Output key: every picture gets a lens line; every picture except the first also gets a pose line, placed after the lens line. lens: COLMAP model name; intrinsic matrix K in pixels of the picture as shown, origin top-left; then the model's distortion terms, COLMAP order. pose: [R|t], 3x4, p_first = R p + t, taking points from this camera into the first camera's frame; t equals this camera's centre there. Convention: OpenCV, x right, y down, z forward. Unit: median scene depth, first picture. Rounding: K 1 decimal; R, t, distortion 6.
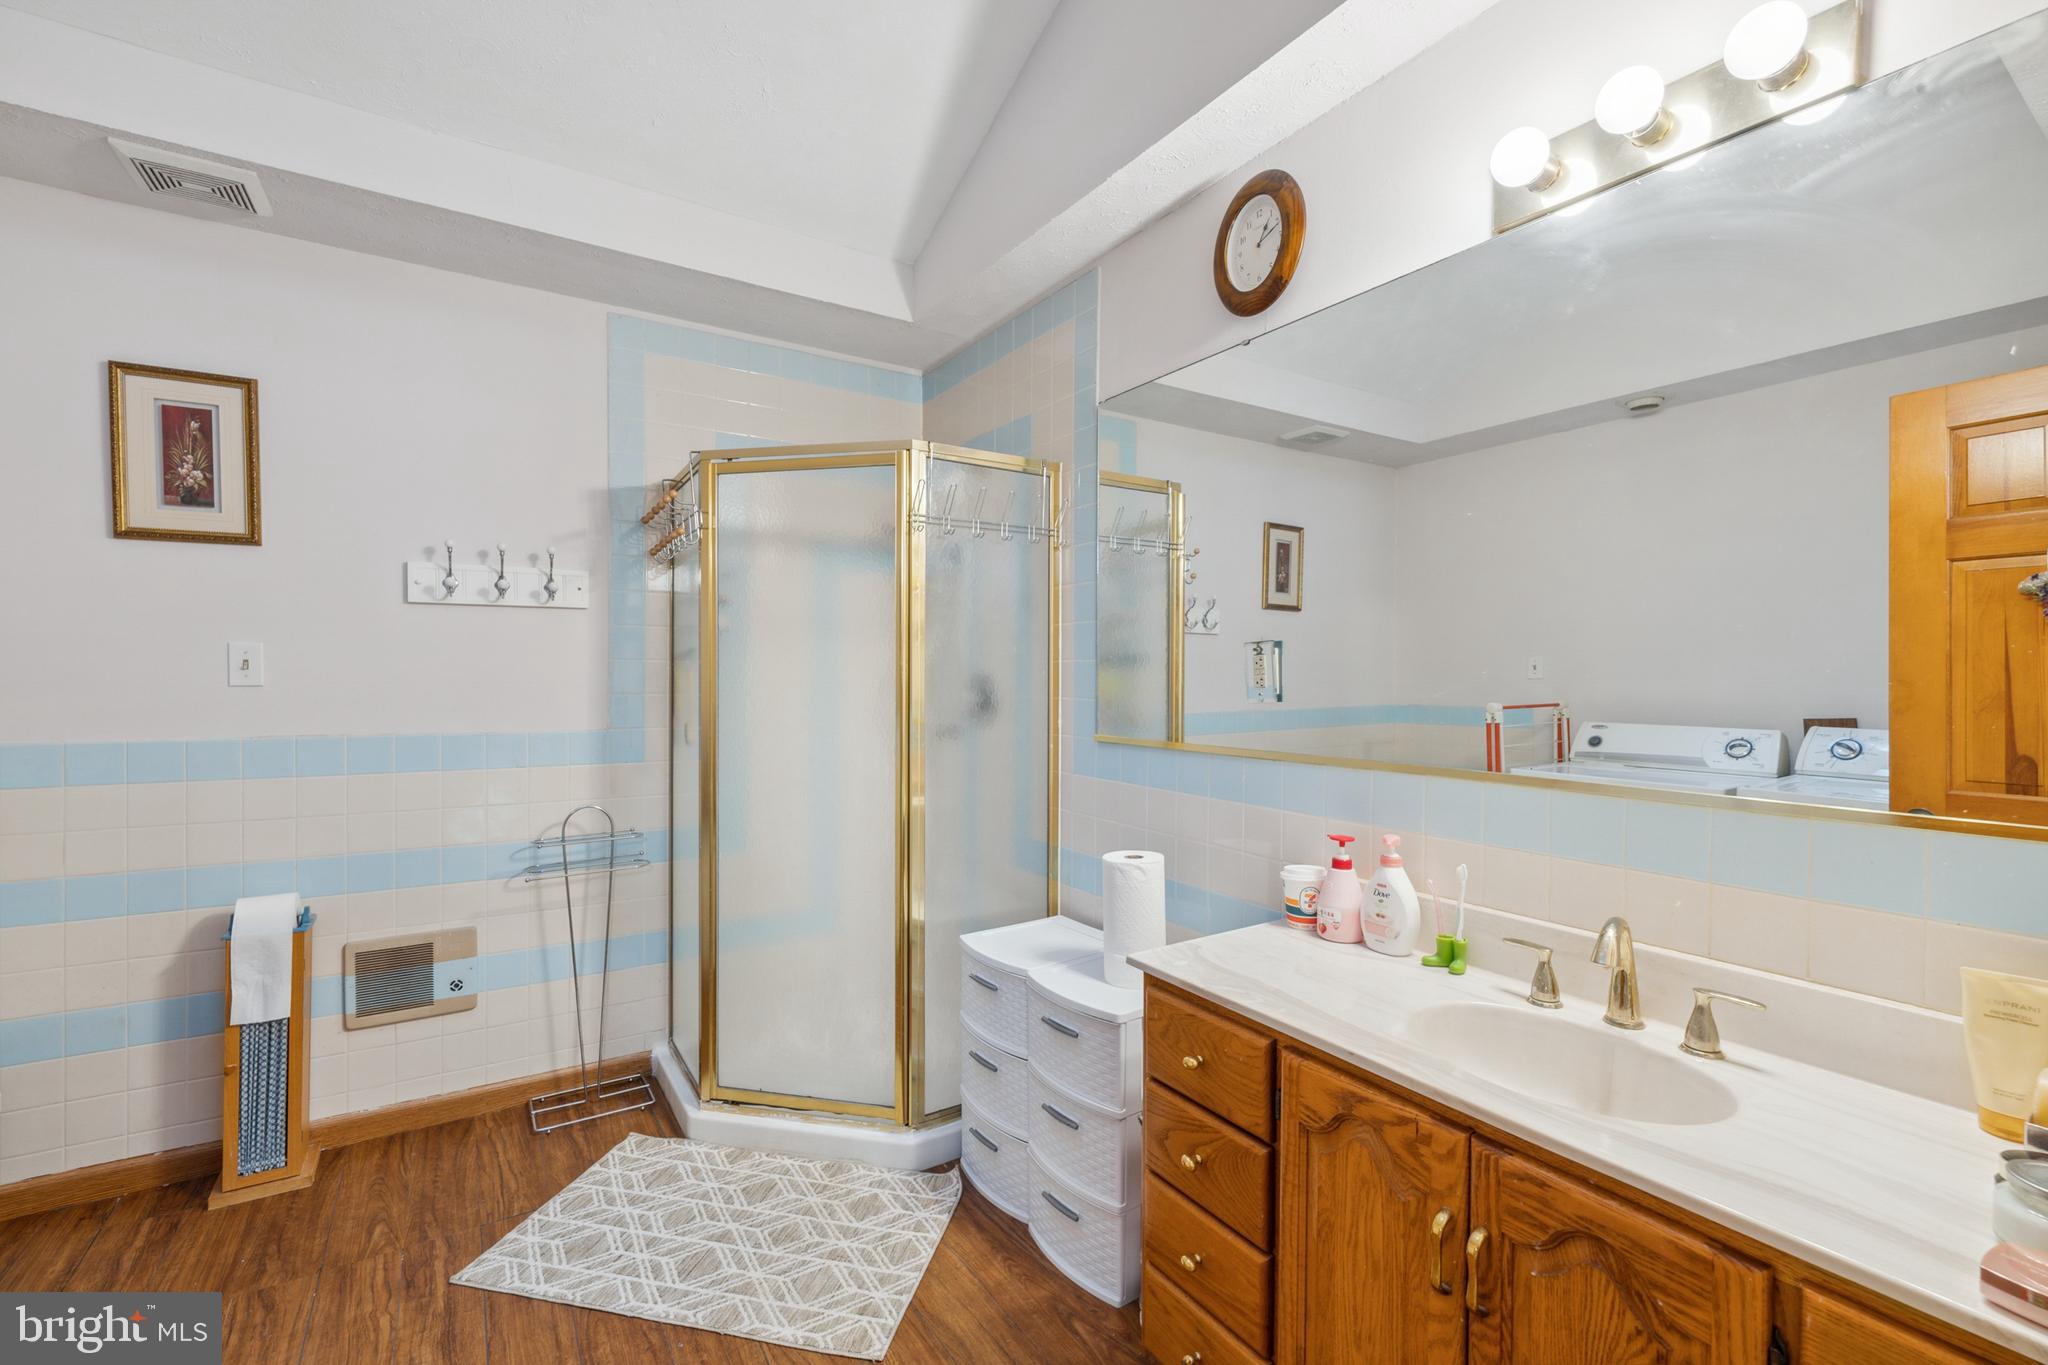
lens RADIAL K [[880.5, 0, 1021.3], [0, 880.5, 678.6], [0, 0, 1]] dist [-0.001565, -0.000399]
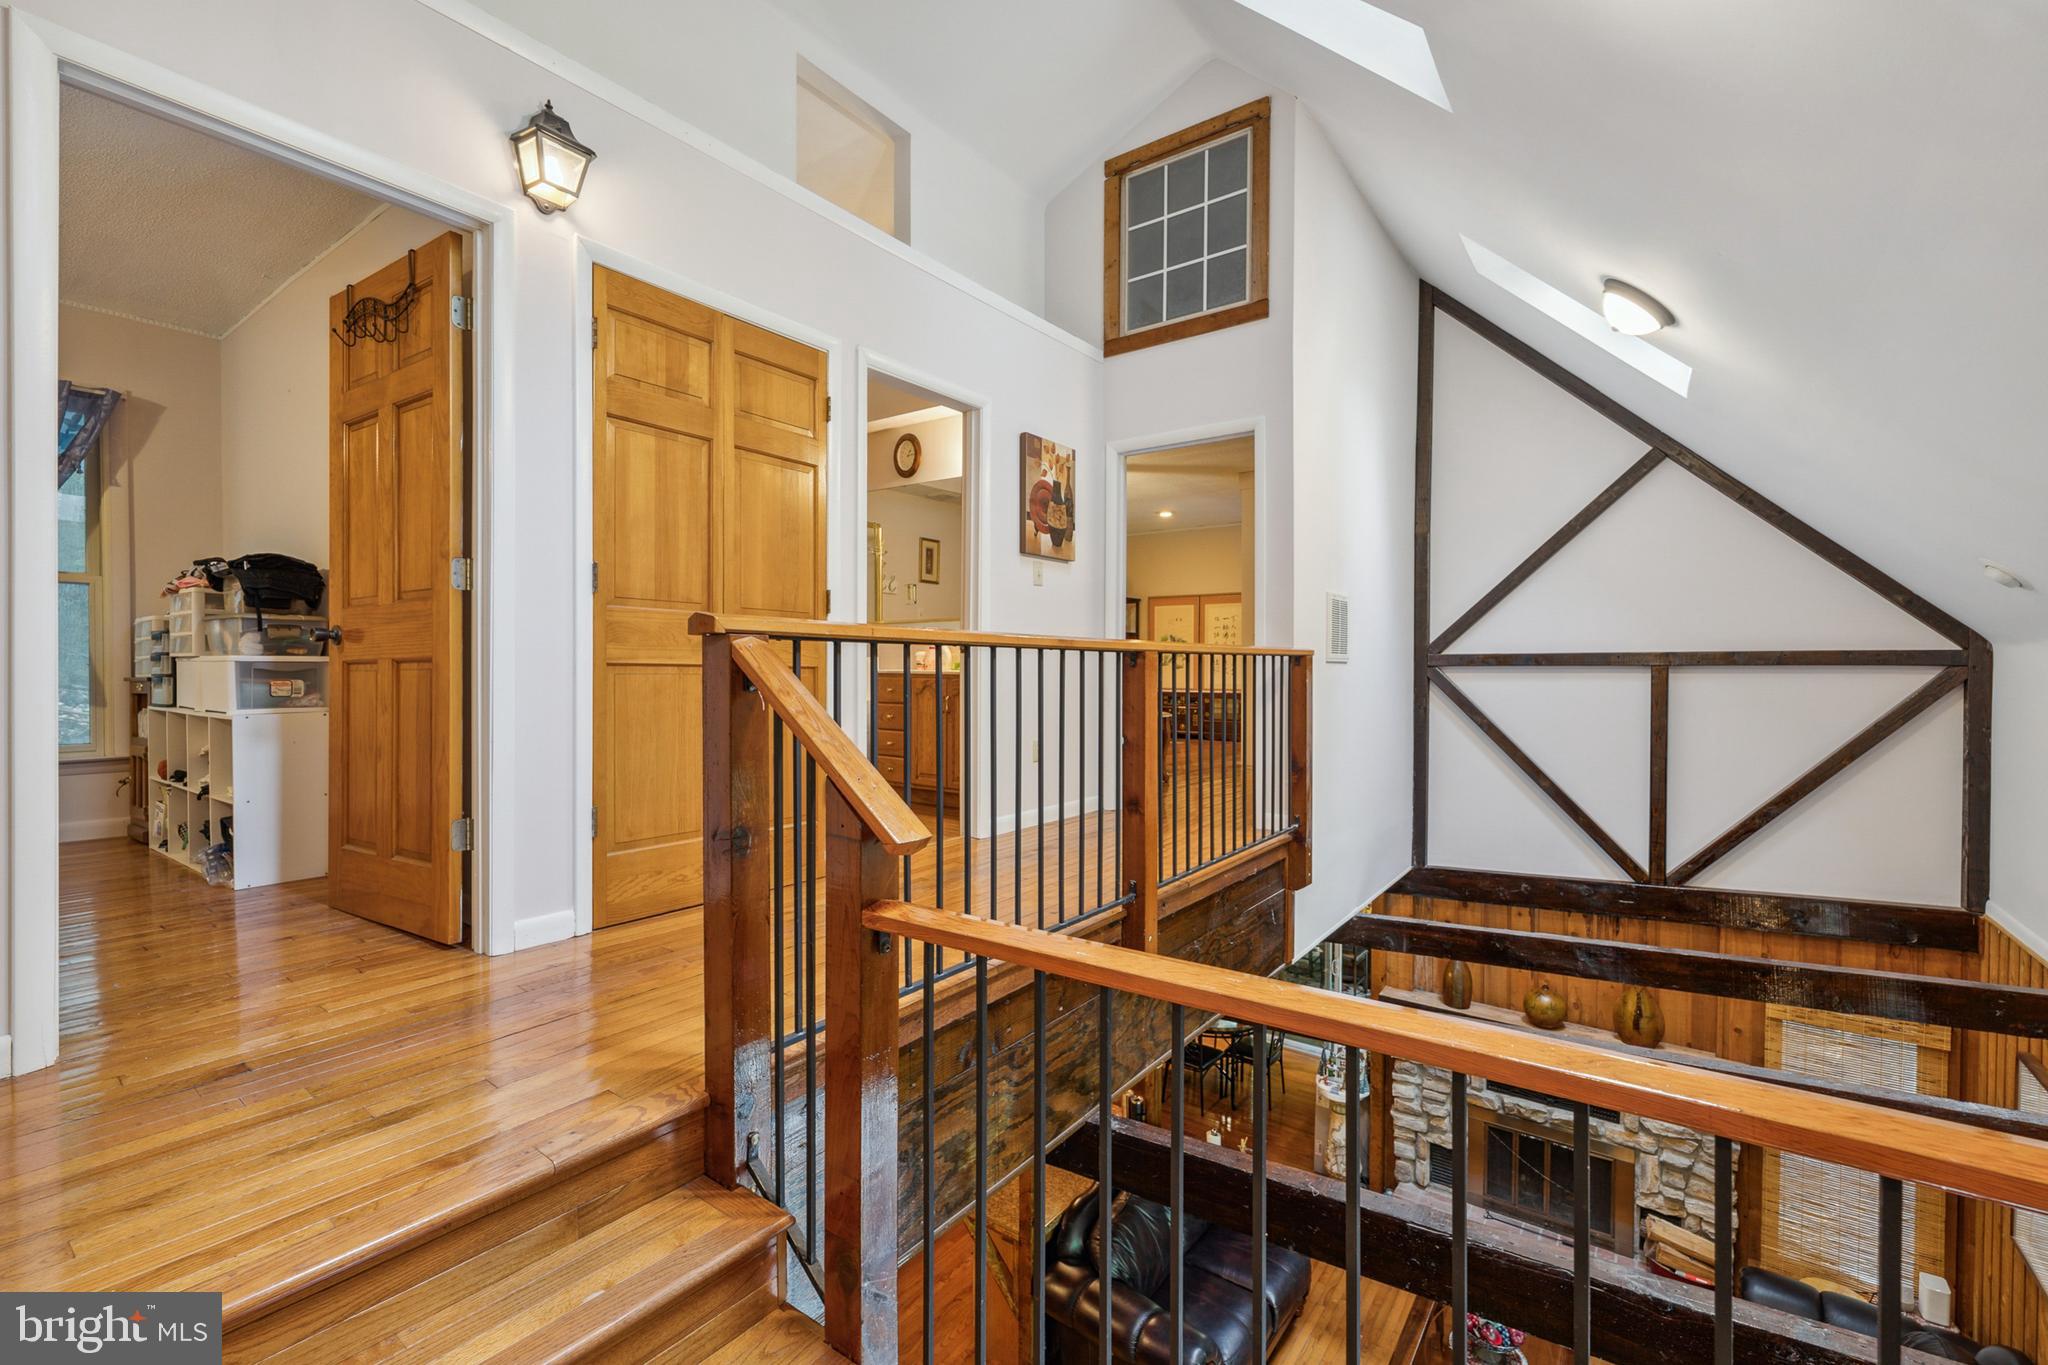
lens RADIAL K [[880.5, 0, 1022.7], [0, 880.5, 683.8], [0, 0, 1]] dist [-0.001565, -0.000399]
pose [[0.935743, -0.006821, 0.352616, -0.283533], [0.002478, 0.999915, 0.012767, 0.174535], [-0.352674, -0.011073, 0.935681, -1.292826]]
